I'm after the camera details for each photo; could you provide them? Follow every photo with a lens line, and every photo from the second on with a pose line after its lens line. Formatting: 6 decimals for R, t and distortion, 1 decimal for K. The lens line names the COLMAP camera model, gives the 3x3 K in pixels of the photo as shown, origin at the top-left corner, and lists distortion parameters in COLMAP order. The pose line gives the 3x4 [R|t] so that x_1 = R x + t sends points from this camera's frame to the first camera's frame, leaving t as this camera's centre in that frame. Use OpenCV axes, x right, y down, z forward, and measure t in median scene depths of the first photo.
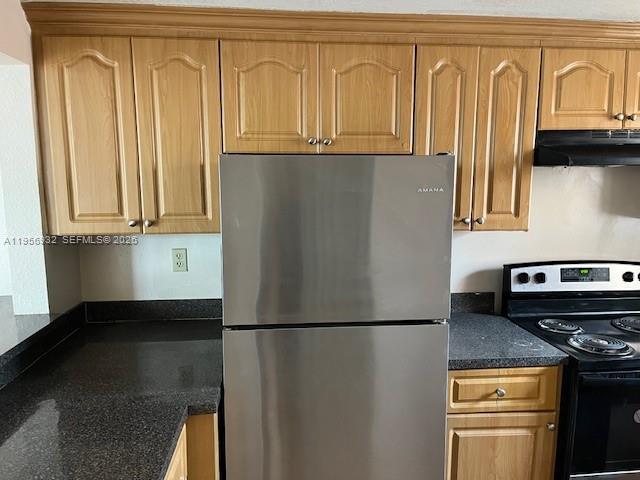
lens RADIAL K [[480.2, 0, 320.1], [0, 480.2, 243.9], [0, 0, 1]] dist [0.090320, -0.124056]
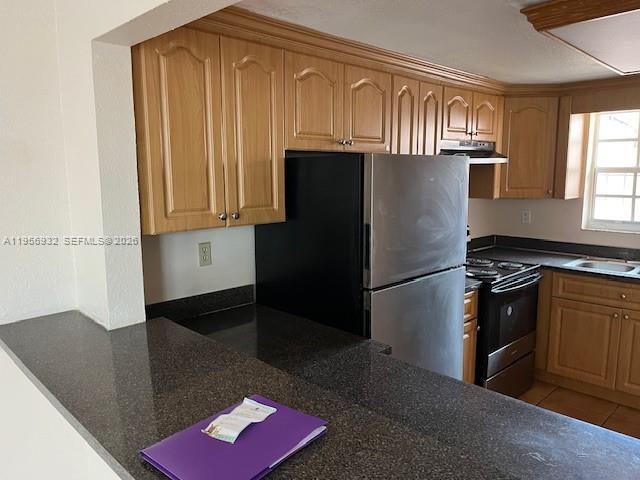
lens RADIAL K [[480.3, 0, 321.9], [0, 480.3, 235.6], [0, 0, 1]] dist [0.082294, -0.104170]
pose [[0.771580, -0.086208, 0.630264, -0.859135], [0.088220, 0.995702, 0.028192, -0.013621], [-0.629985, 0.033850, 0.775869, 0.082886]]
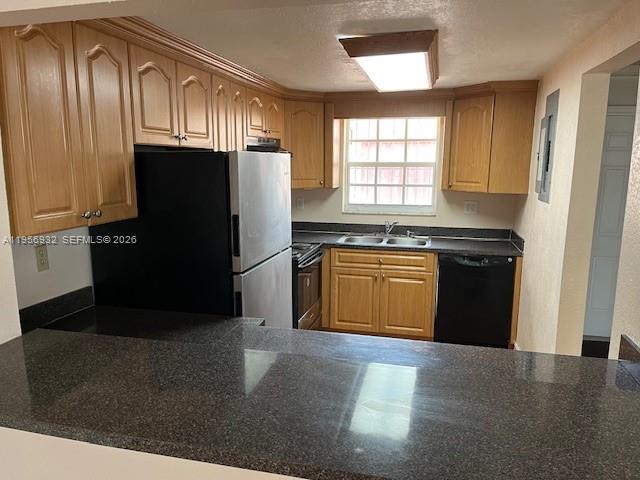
lens RADIAL K [[480.2, 0, 320.1], [0, 480.2, 243.9], [0, 0, 1]] dist [0.090320, -0.124056]
pose [[0.330841, -0.159212, 0.930159, -1.131653], [0.122210, 0.984594, 0.125061, -0.050371], [-0.935740, 0.072299, 0.345201, 0.232880]]
